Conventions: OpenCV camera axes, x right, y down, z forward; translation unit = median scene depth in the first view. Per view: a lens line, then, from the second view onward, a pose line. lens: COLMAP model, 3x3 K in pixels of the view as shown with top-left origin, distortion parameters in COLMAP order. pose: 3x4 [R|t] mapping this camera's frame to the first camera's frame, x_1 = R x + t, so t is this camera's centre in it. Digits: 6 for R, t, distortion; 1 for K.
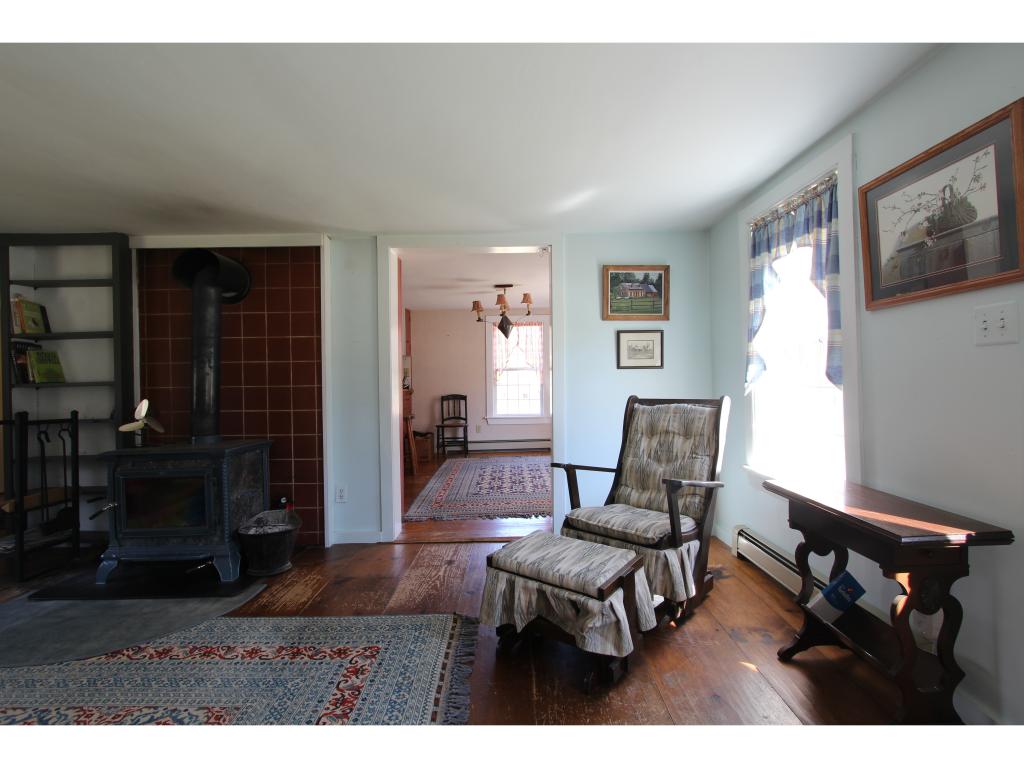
lens RADIAL K [[471.9, 0, 516.2], [0, 471.9, 383.0], [0, 0, 1]] dist [-0.013668, 0.000840]
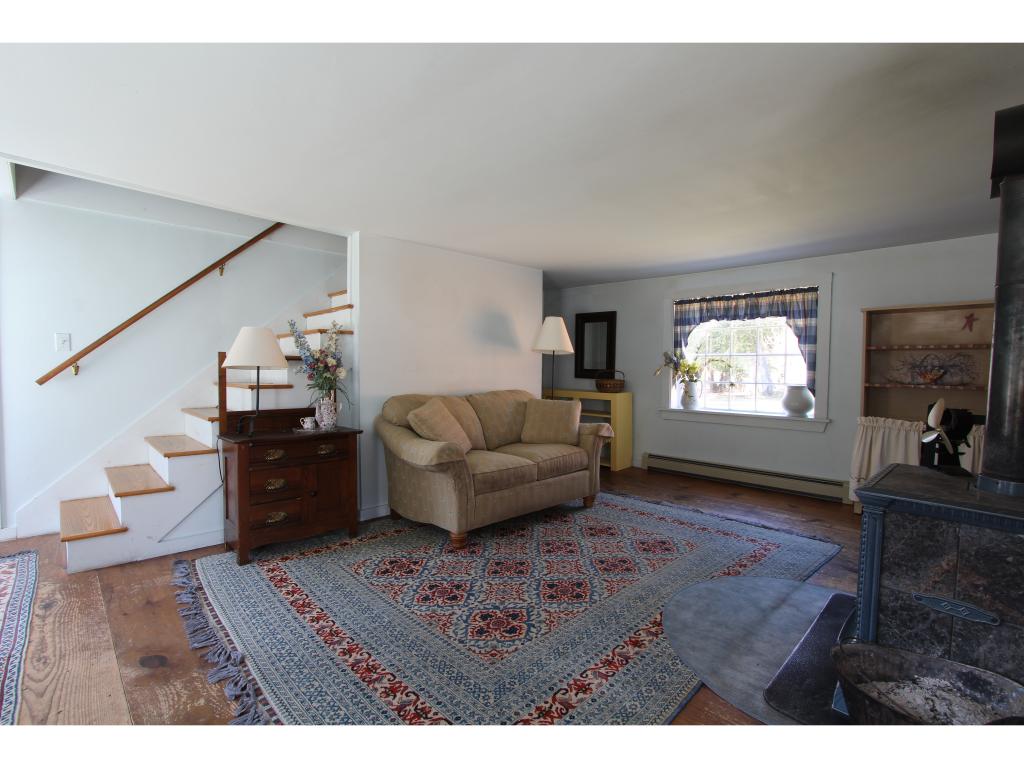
lens RADIAL K [[471.9, 0, 516.2], [0, 471.9, 383.0], [0, 0, 1]] dist [-0.013668, 0.000840]
pose [[-0.708366, 0.030416, -0.705189, 0.071263], [-0.005866, 0.998783, 0.048973, -0.013901], [0.705821, 0.038827, -0.707326, 0.965208]]
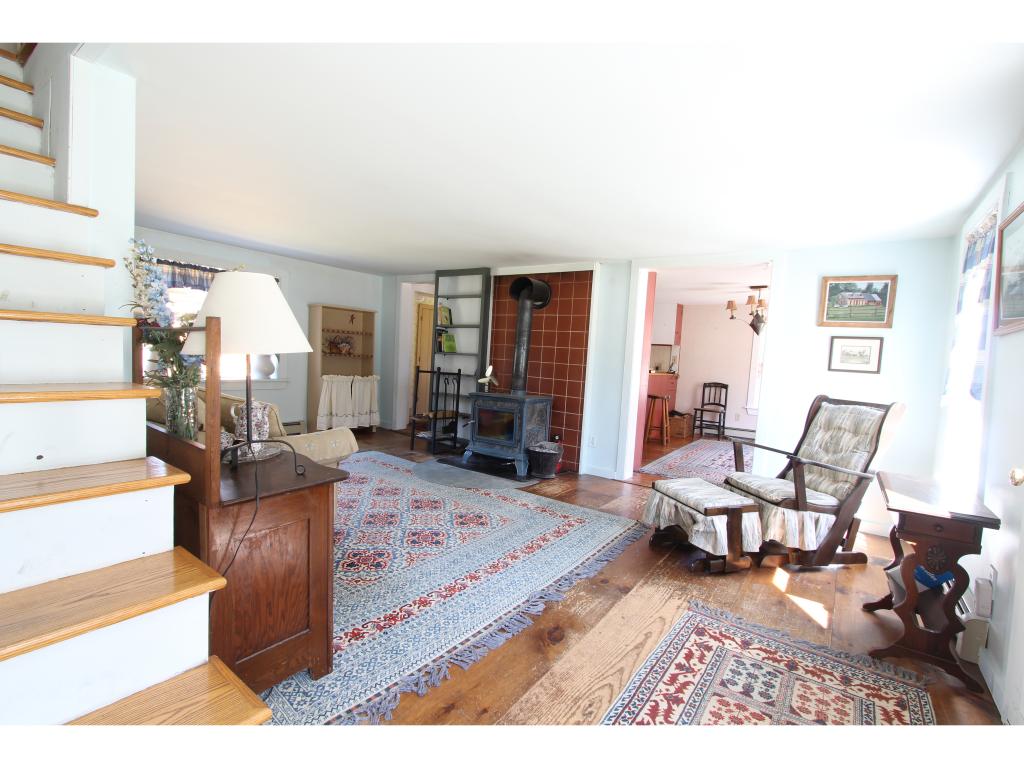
lens RADIAL K [[471.9, 0, 516.2], [0, 471.9, 383.0], [0, 0, 1]] dist [-0.013668, 0.000840]
pose [[0.806588, 0.097788, -0.582969, 0.298812], [-0.076094, 0.995193, 0.061651, -0.015243], [0.586195, -0.005366, 0.810152, -0.352281]]
